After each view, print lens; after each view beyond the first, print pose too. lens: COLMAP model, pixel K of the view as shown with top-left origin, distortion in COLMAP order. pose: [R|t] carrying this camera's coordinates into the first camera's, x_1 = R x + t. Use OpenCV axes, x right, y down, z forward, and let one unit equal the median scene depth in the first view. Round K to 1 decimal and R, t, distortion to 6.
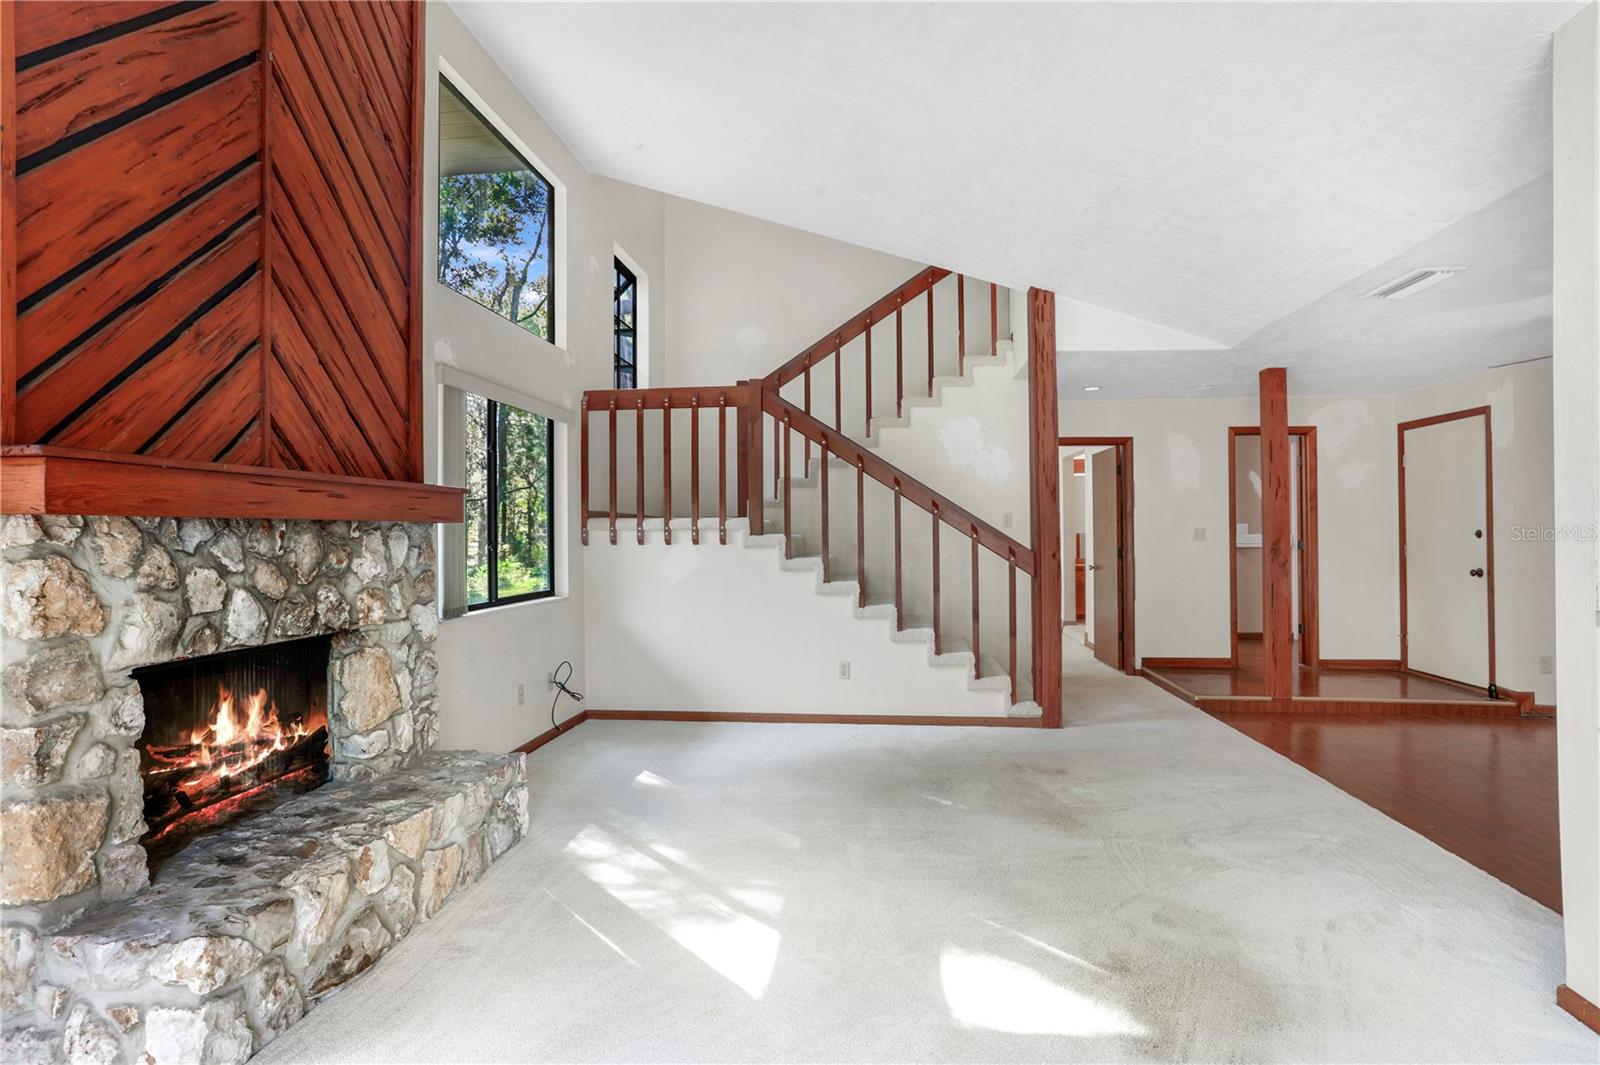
lens RADIAL K [[800.2, 0, 799.3], [0, 800.2, 522.3], [0, 0, 1]] dist [-0.021784, 0.007470]
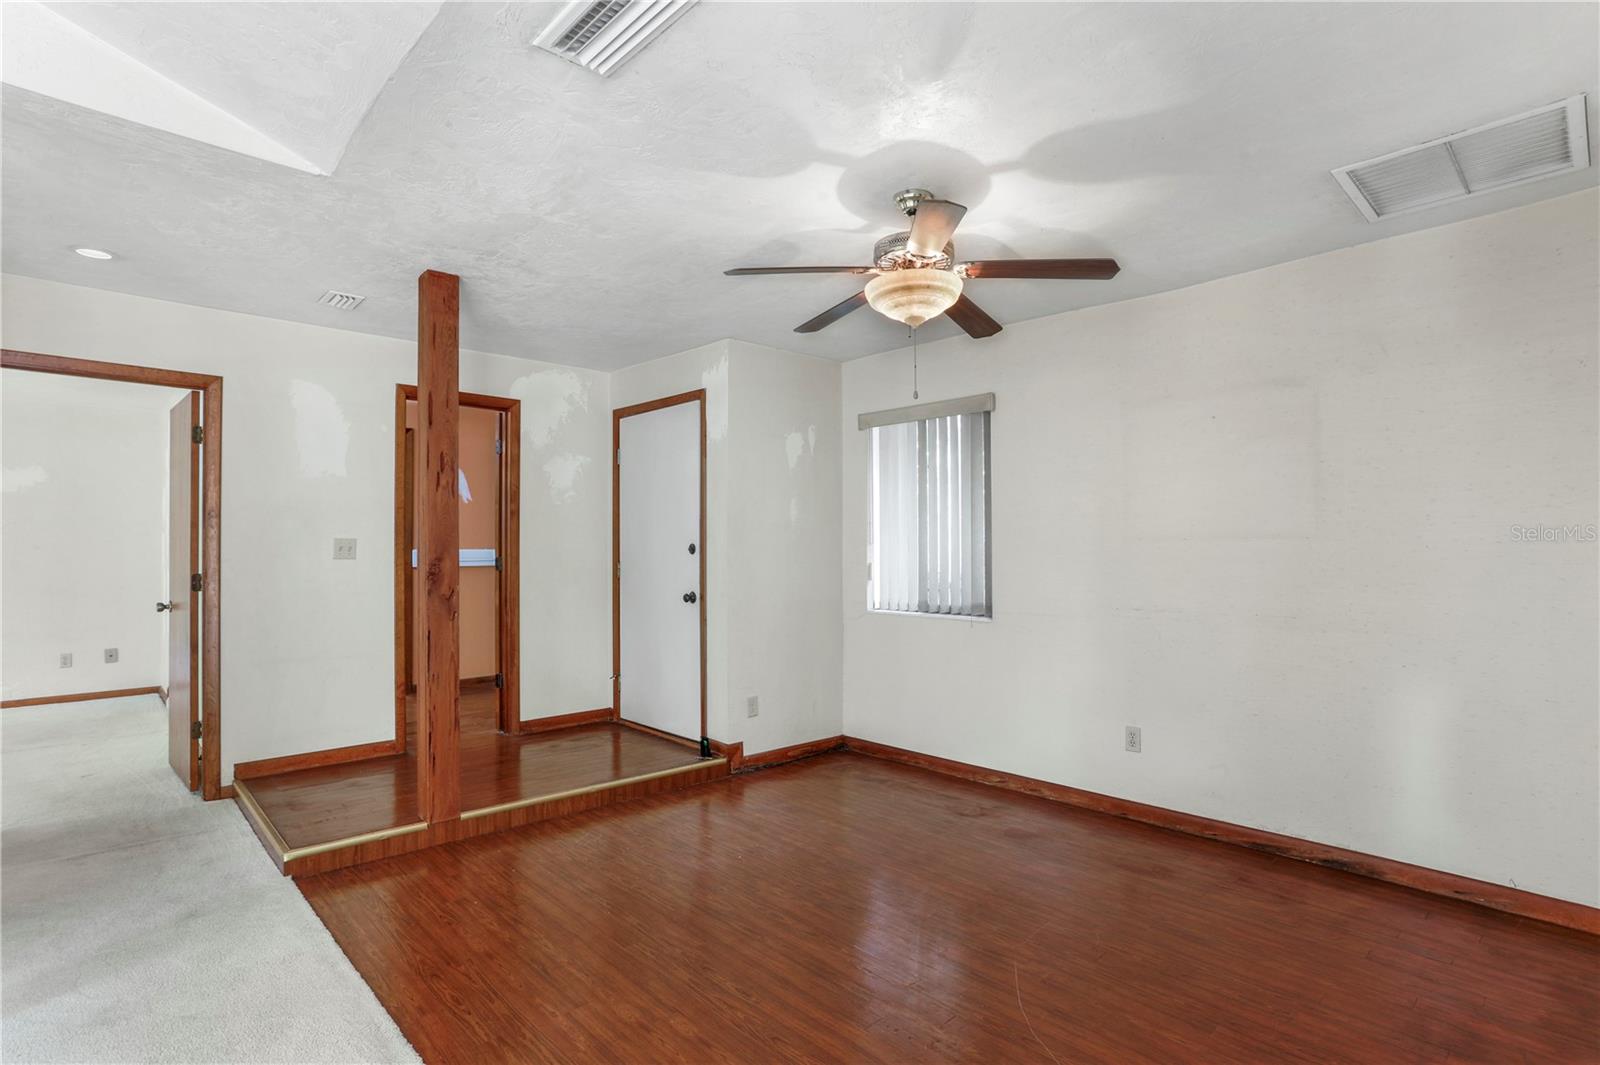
lens RADIAL K [[800.2, 0, 804.7], [0, 800.2, 538.3], [0, 0, 1]] dist [-0.021784, 0.007470]
pose [[0.655737, 0.009715, 0.754927, 0.323149], [-0.009832, 0.999942, -0.004328, 0.006514], [-0.754925, -0.004584, 0.655795, 0.383623]]
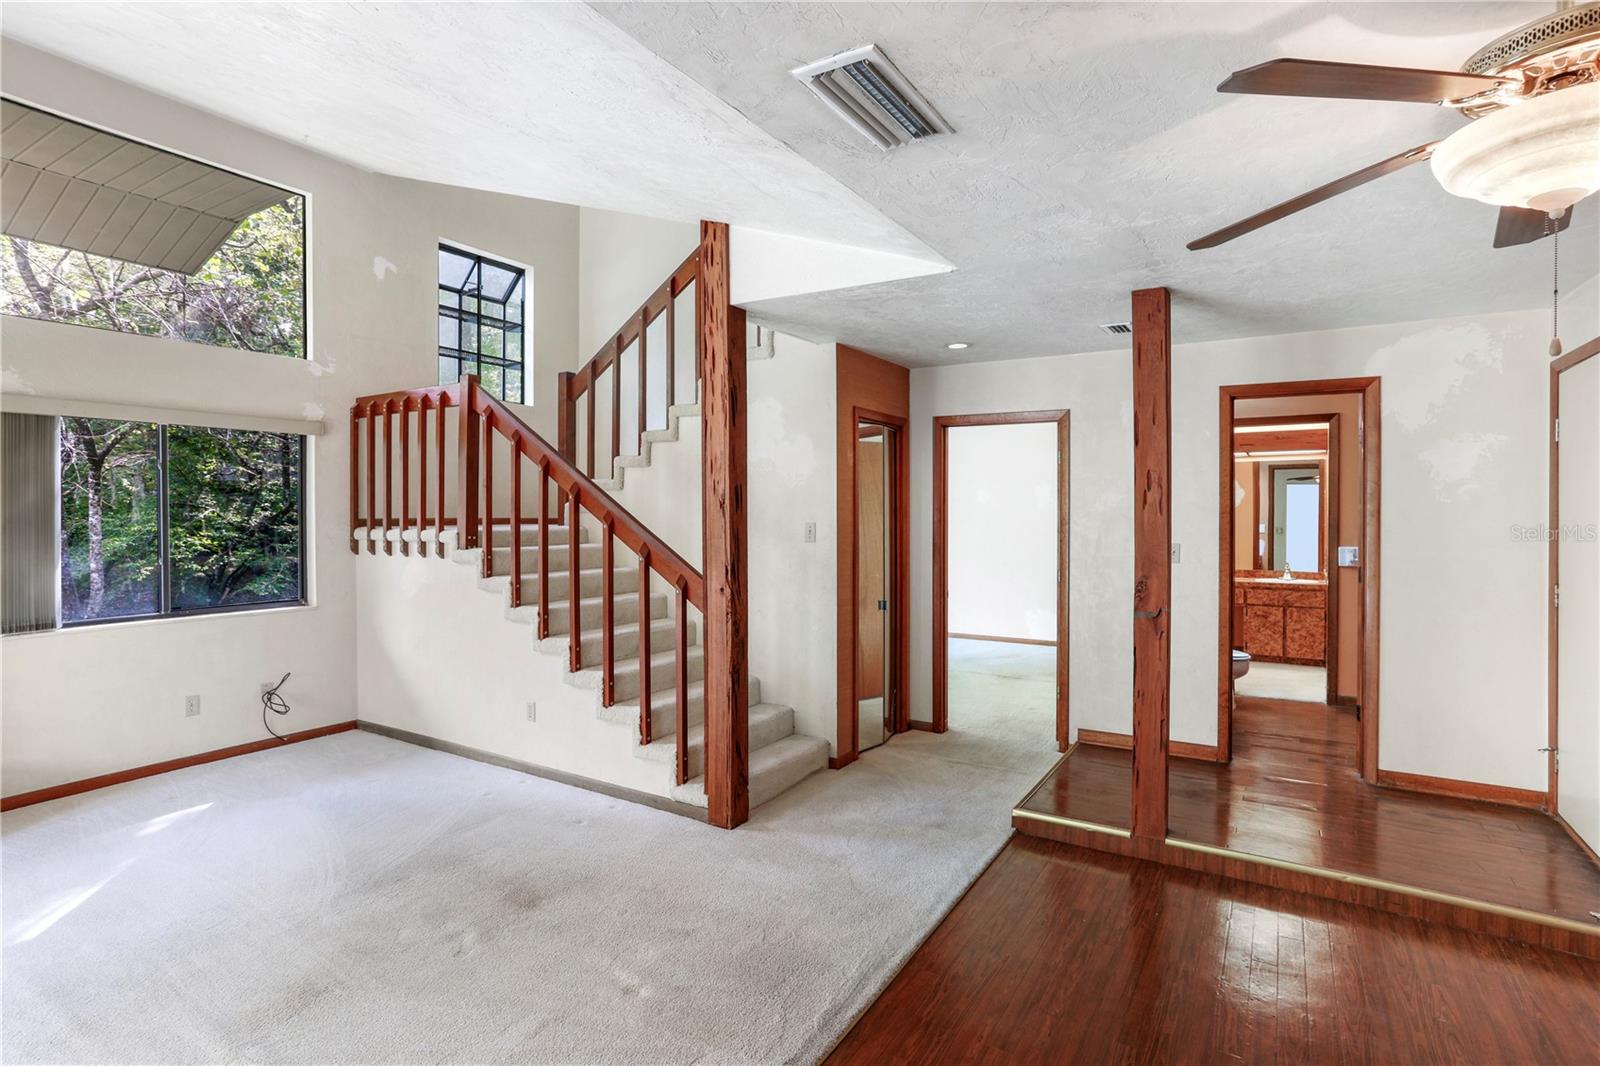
lens RADIAL K [[800.2, 0, 800.4], [0, 800.2, 518.8], [0, 0, 1]] dist [-0.021784, 0.007470]
pose [[0.899028, 0.008719, -0.437805, 0.612425], [0.001485, 0.999735, 0.022961, -0.034262], [0.437889, -0.021293, 0.898777, 0.332327]]
